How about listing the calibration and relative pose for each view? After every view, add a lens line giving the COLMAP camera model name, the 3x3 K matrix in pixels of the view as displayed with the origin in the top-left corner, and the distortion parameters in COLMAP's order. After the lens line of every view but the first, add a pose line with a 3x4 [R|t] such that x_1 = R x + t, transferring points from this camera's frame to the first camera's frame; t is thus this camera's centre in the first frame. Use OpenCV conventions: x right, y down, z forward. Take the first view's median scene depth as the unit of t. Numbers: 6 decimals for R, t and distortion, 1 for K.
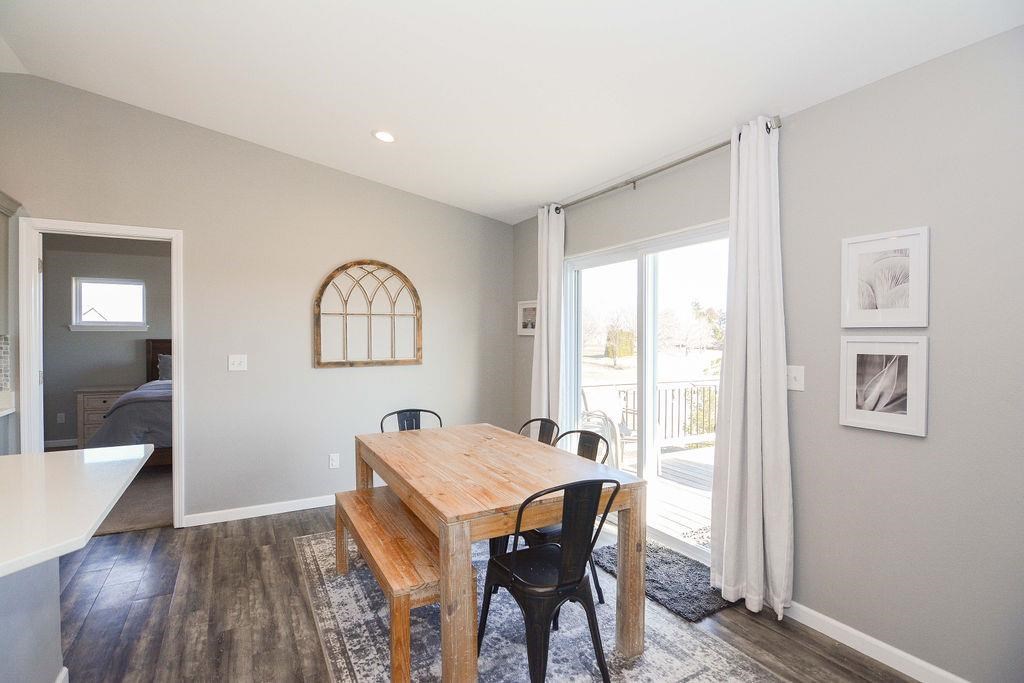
lens RADIAL K [[495.3, 0, 507.3], [0, 495.3, 342.2], [0, 0, 1]] dist [-0.008519, -0.009787]
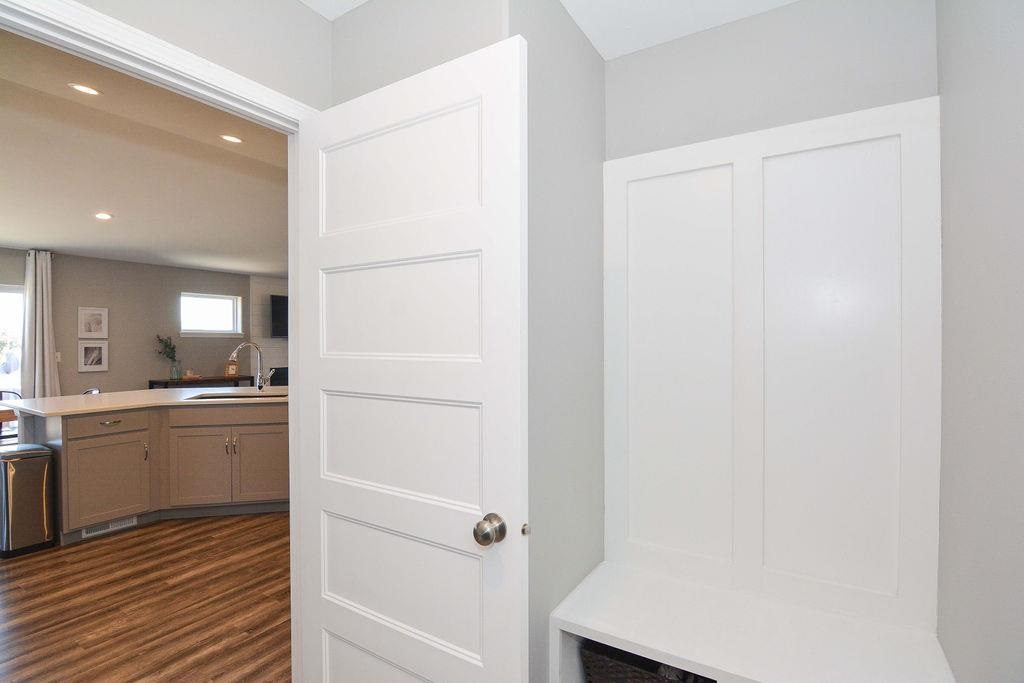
lens RADIAL K [[495.3, 0, 507.3], [0, 495.3, 342.2], [0, 0, 1]] dist [-0.008519, -0.009787]
pose [[-0.488820, -0.005578, 0.872367, -2.145548], [0.008847, 0.999896, 0.011350, -0.010676], [-0.872340, 0.013266, -0.488720, 0.154758]]
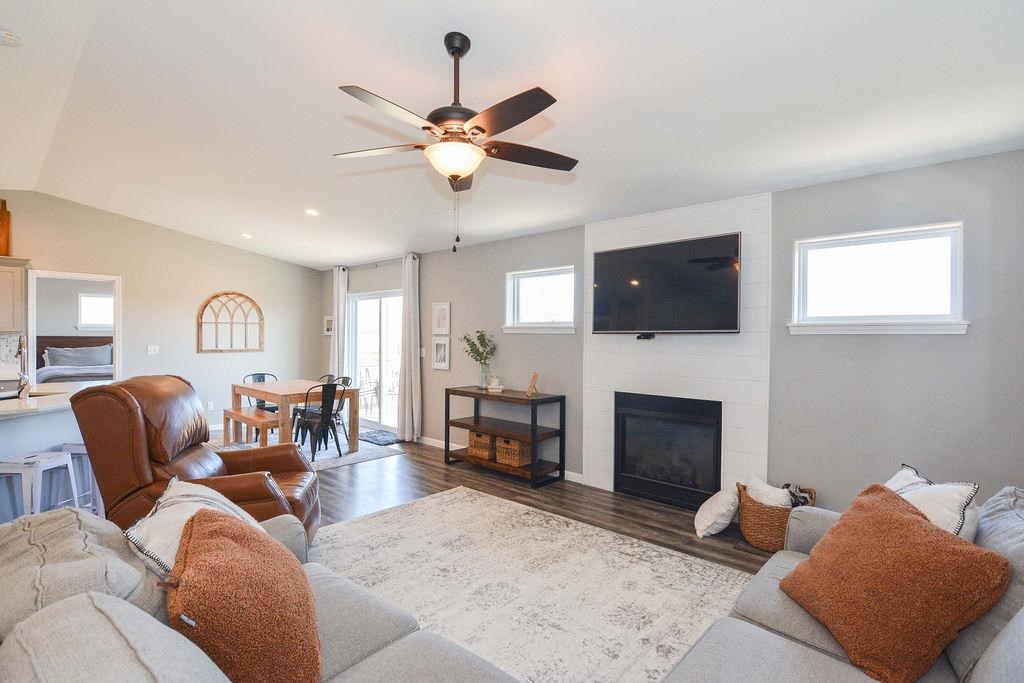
lens RADIAL K [[495.3, 0, 507.3], [0, 495.3, 342.2], [0, 0, 1]] dist [-0.008519, -0.009787]
pose [[0.950111, 0.003213, 0.311894, 0.141271], [-0.003773, 0.999992, 0.001192, 0.008783], [-0.311888, -0.002309, 0.950116, -1.310267]]
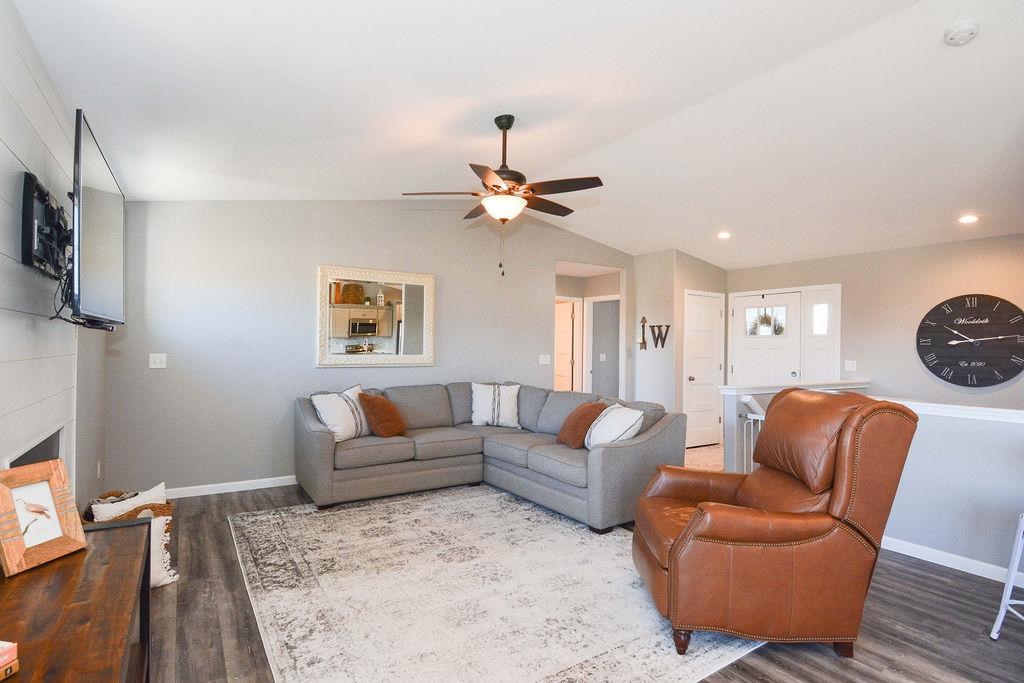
lens RADIAL K [[504.6, 0, 493.8], [0, 504.6, 342.4], [0, 0, 1]] dist [-0.001796, -0.011289]
pose [[-0.998678, -0.017744, -0.048252, 0.376493], [-0.017814, 0.999841, 0.001014, 0.006195], [0.048227, 0.001872, -0.998835, 0.549495]]
